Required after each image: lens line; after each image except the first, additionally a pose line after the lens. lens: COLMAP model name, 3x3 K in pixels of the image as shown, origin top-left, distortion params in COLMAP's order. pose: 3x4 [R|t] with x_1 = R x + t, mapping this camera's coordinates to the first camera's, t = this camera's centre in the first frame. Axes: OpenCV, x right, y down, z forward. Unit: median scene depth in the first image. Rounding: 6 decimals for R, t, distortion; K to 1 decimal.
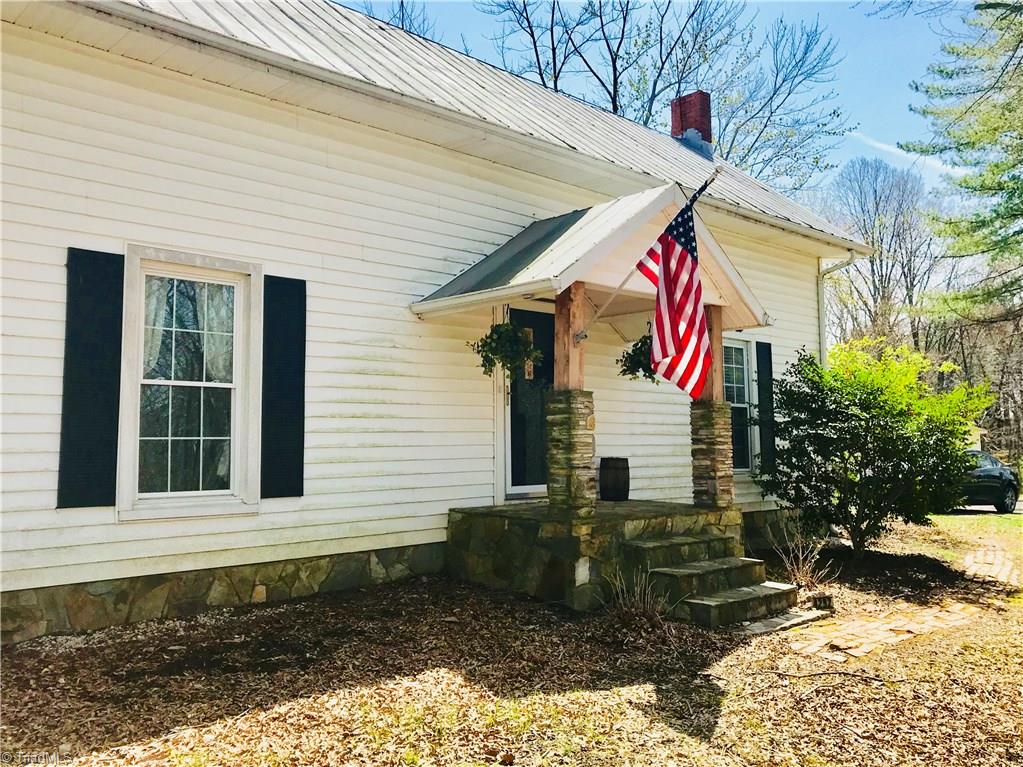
lens RADIAL K [[834.8, 0, 518.2], [0, 834.8, 383.7], [0, 0, 1]] dist [0.067458, -0.001932]
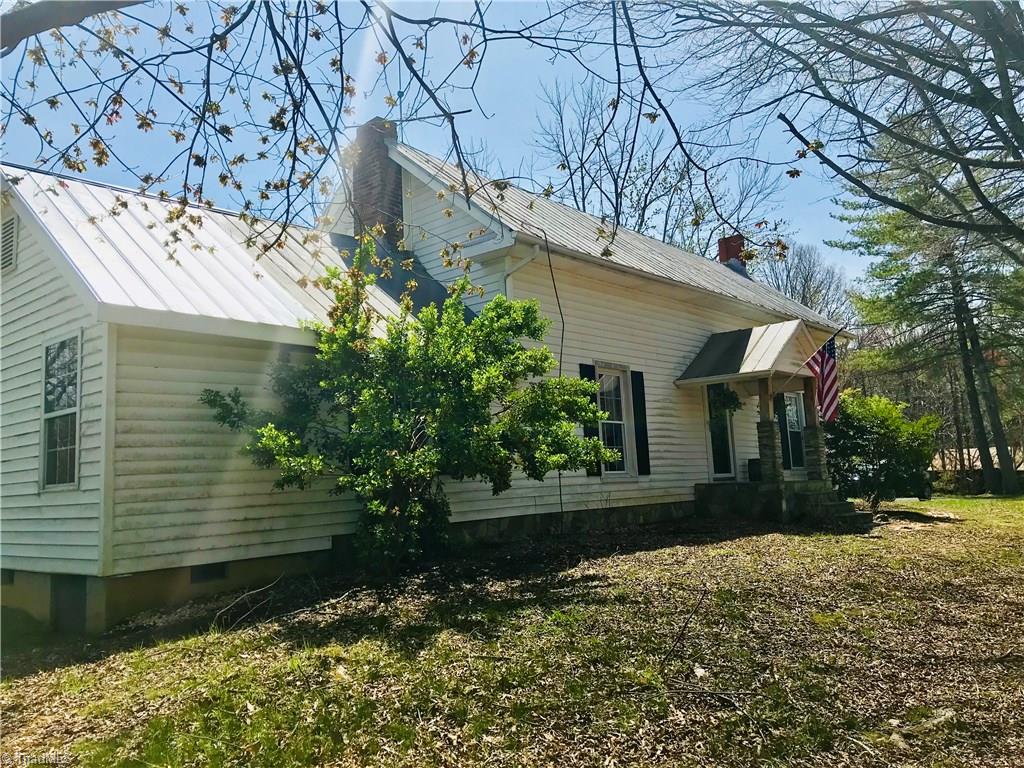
lens RADIAL K [[835.6, 0, 505.0], [0, 835.6, 382.5], [0, 0, 1]] dist [0.067458, -0.001932]
pose [[0.993847, -0.026085, 0.107647, -0.732559], [0.032630, 0.997695, -0.059501, 0.014552], [-0.105847, 0.062648, 0.992407, -0.925962]]
